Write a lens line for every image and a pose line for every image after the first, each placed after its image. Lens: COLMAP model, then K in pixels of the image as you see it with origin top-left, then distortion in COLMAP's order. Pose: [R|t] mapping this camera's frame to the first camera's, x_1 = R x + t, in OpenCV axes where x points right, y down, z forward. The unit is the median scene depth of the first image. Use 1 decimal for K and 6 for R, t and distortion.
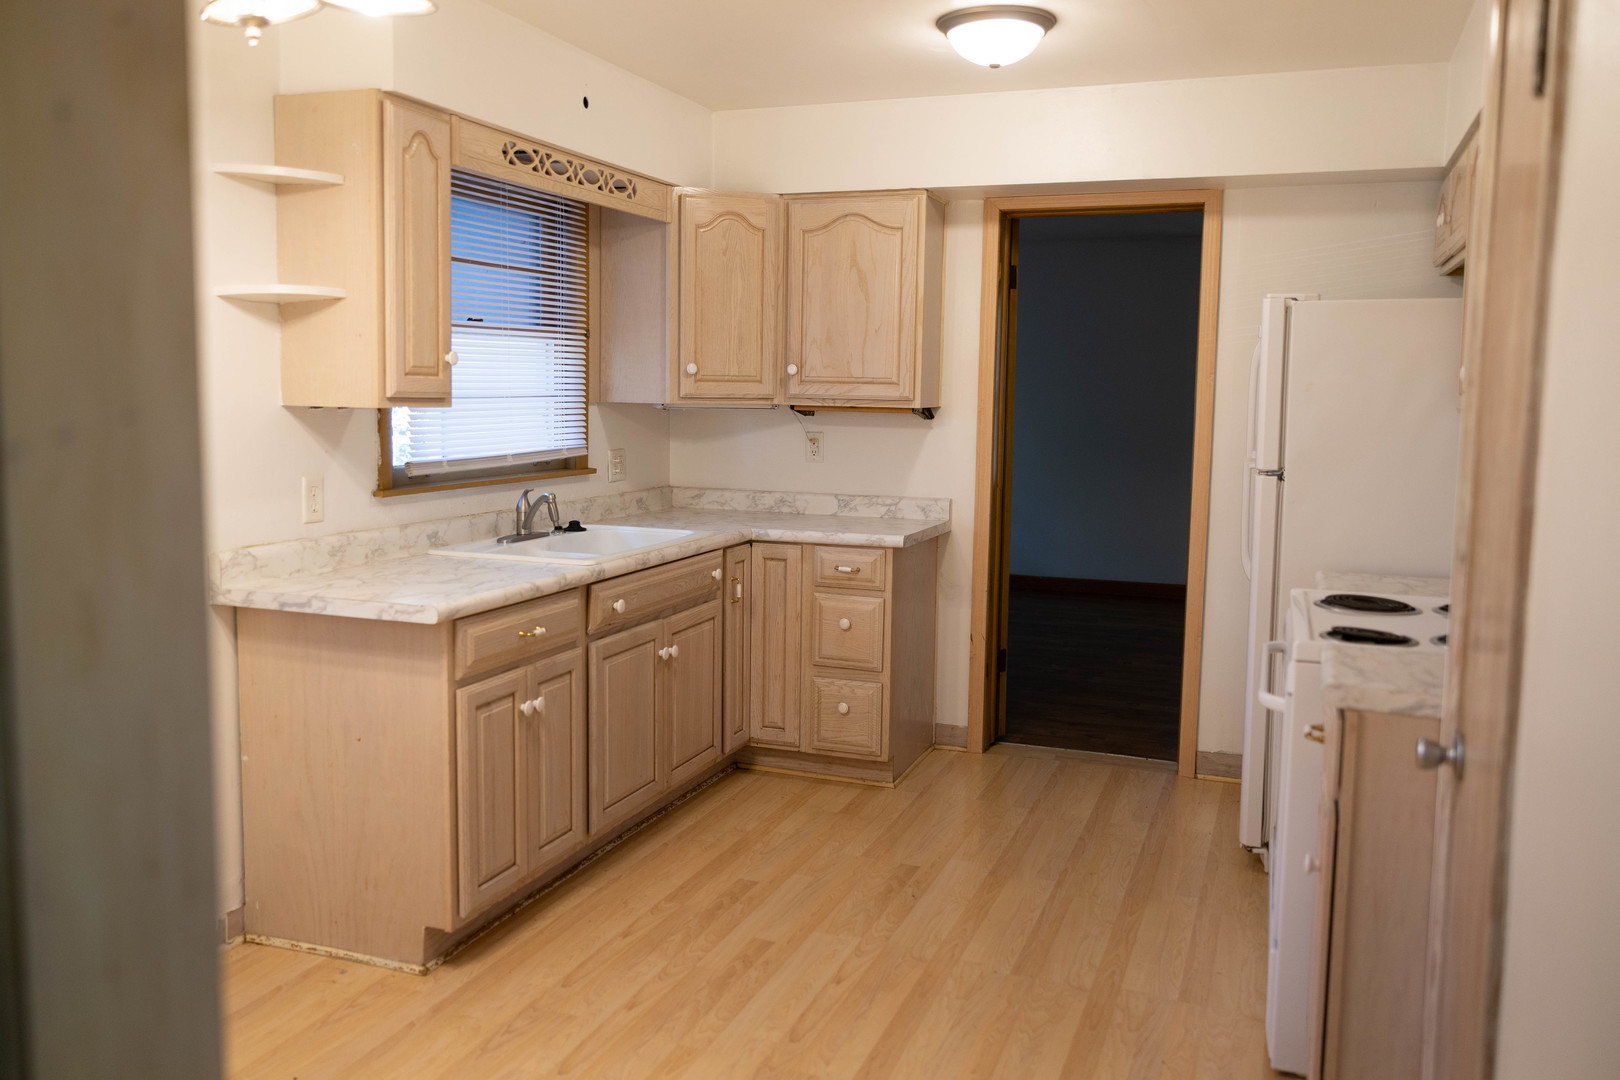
lens RADIAL K [[1329.1, 0, 802.8], [0, 1329.1, 521.1], [0, 0, 1]] dist [0.009415, 0.004014]
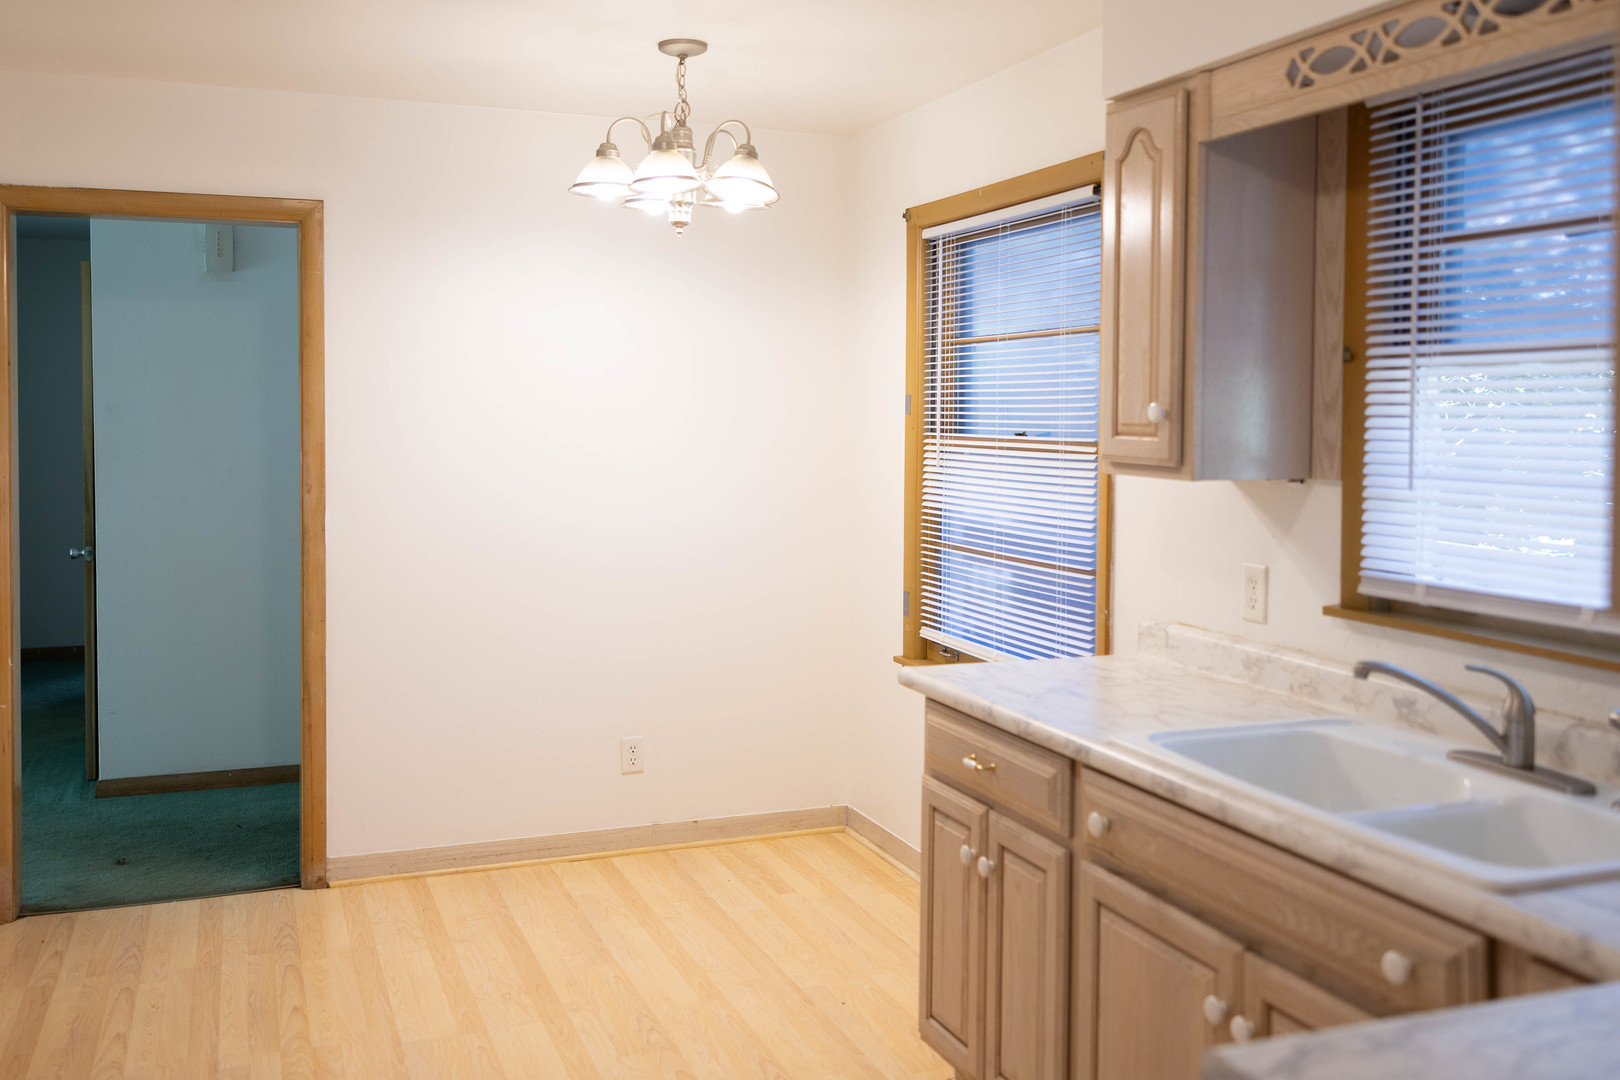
lens RADIAL K [[1345.7, 0, 810.6], [0, 1345.7, 477.0], [0, 0, 1]] dist [0.012570, 0.004603]
pose [[-0.717916, 0.008380, -0.696079, 0.381349], [-0.095570, 0.989273, 0.110479, -0.147425], [0.689538, 0.145839, -0.709414, 1.364053]]
